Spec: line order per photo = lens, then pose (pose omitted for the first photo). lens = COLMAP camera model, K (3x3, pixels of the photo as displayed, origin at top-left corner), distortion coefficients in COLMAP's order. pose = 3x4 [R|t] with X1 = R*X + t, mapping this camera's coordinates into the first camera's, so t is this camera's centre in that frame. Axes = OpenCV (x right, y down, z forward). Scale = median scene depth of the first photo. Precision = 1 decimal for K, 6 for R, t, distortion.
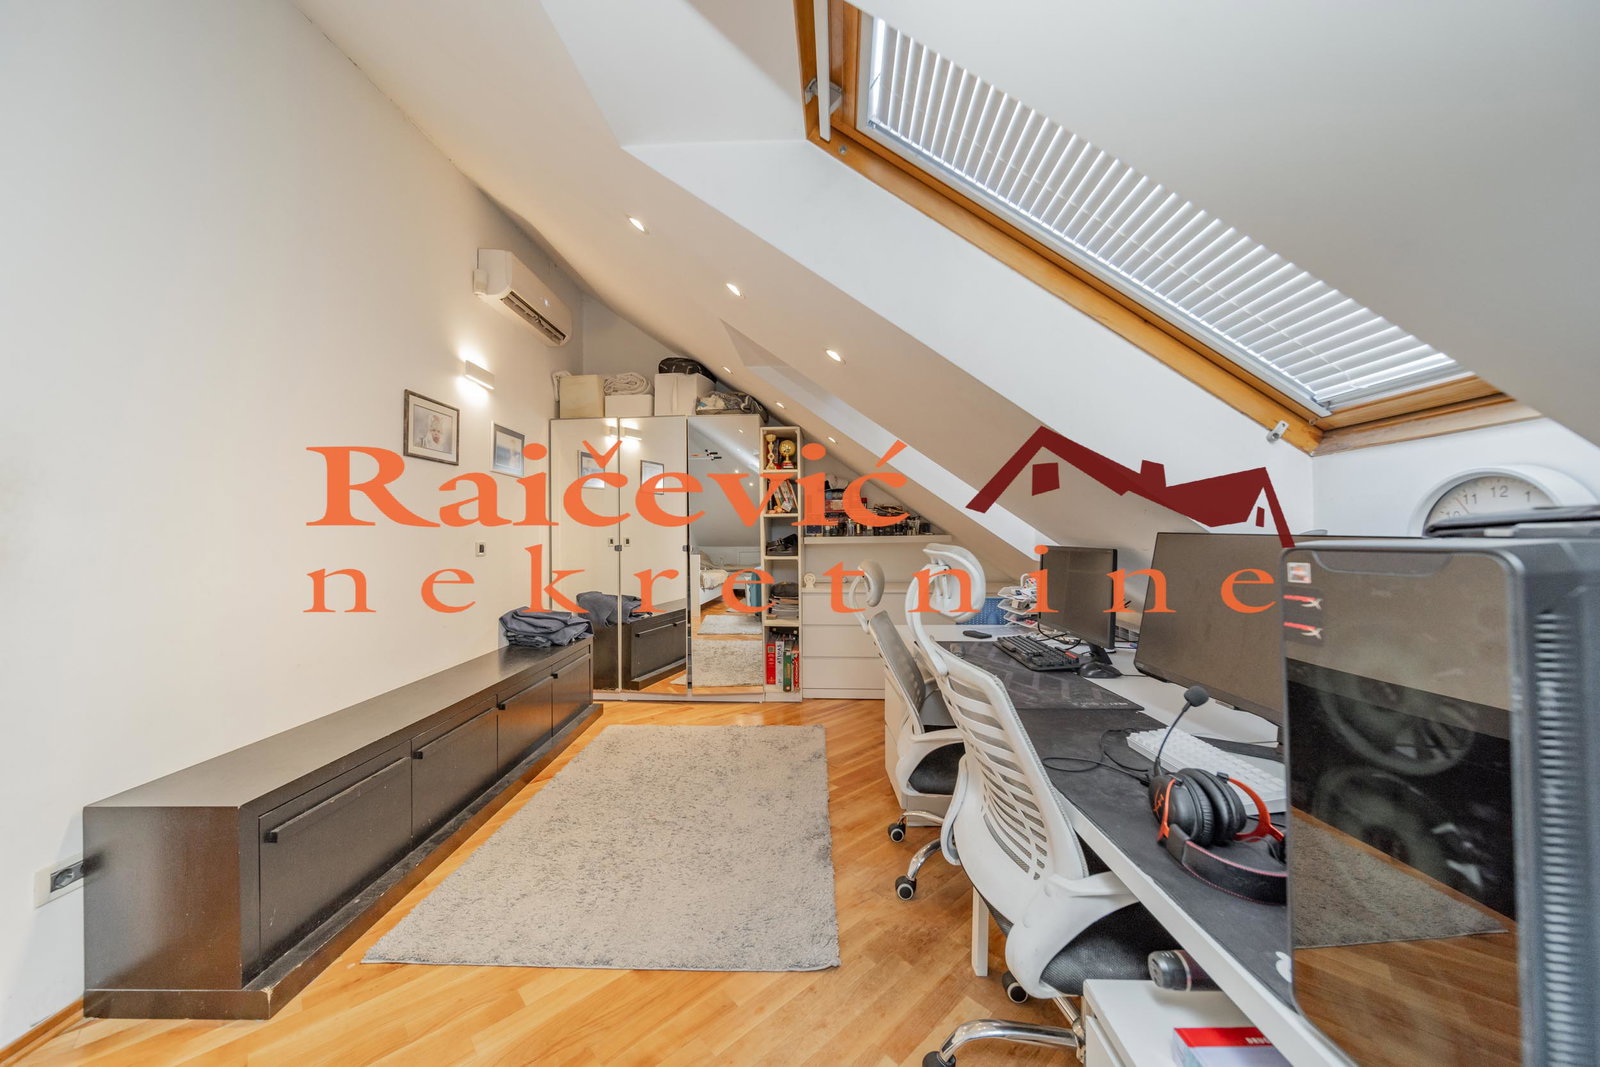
lens RADIAL K [[665.5, 0, 800.0], [0, 665.5, 533.5], [0, 0, 1]] dist [0.000357, 0.000119]
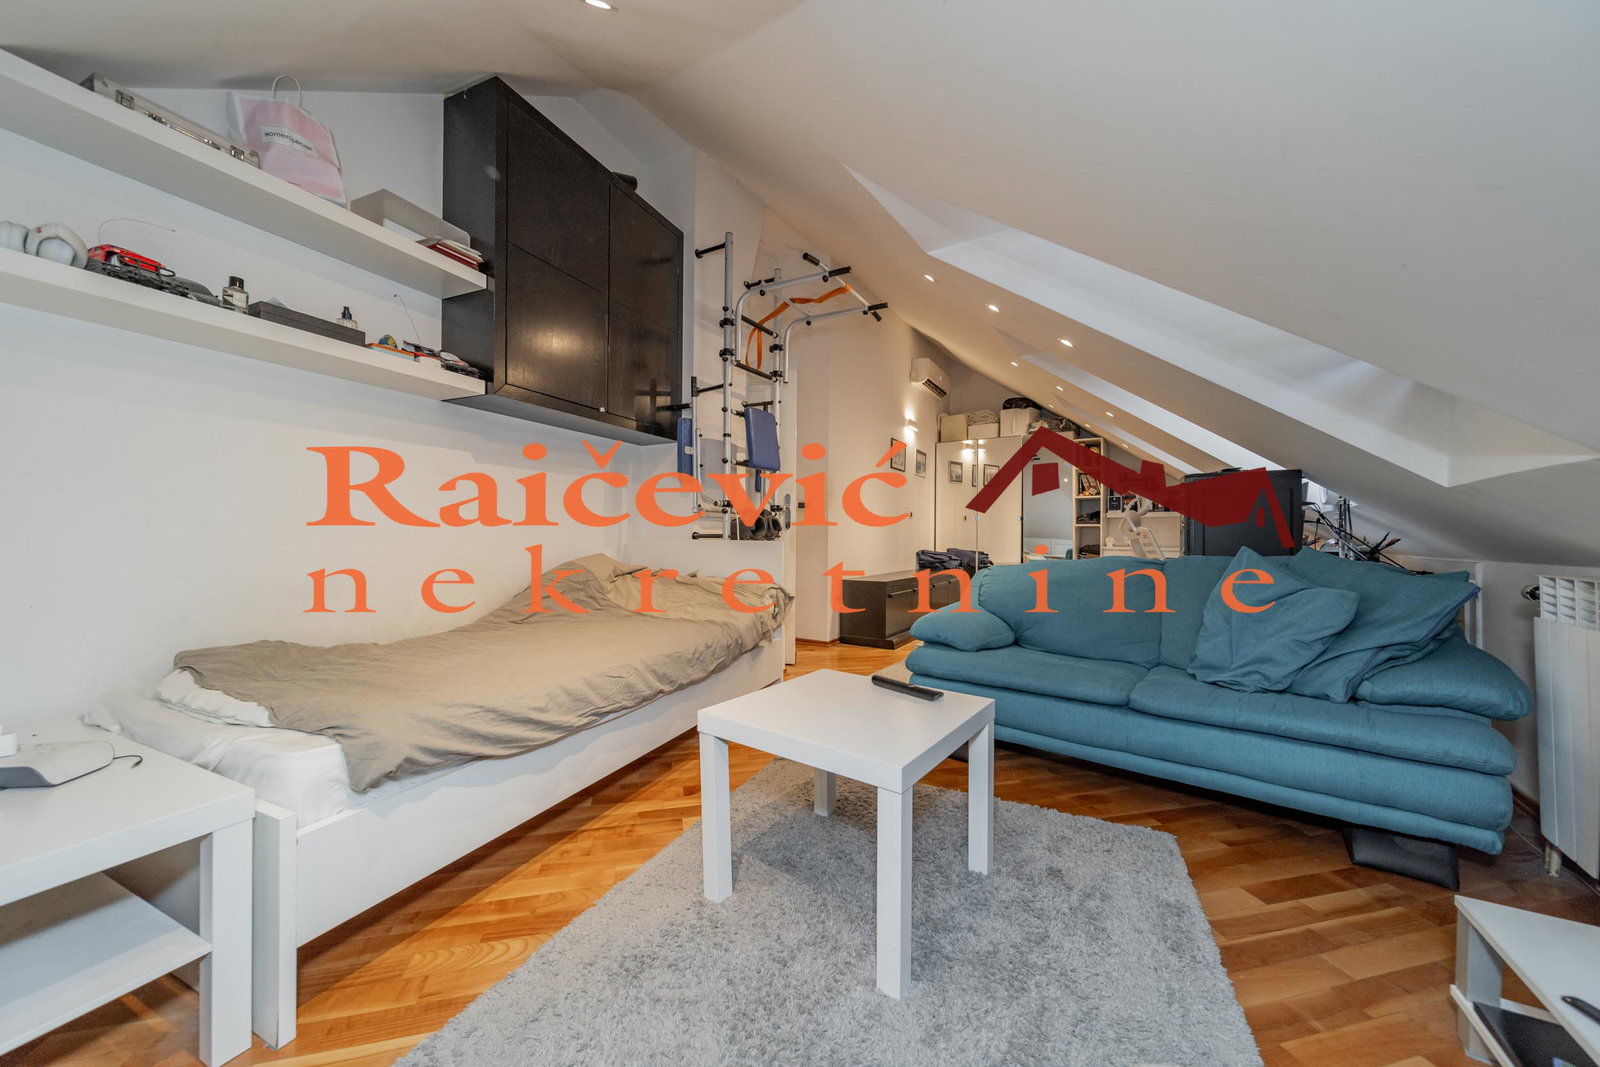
lens RADIAL K [[549.1, 0, 800.0], [0, 549.1, 533.5], [0, 0, 1]] dist [0.000197, 0.000014]
pose [[0.866312, 0.017761, -0.499188, 0.028362], [-0.009601, 0.999775, 0.018909, 0.036822], [0.499412, -0.011588, 0.866287, -0.395967]]
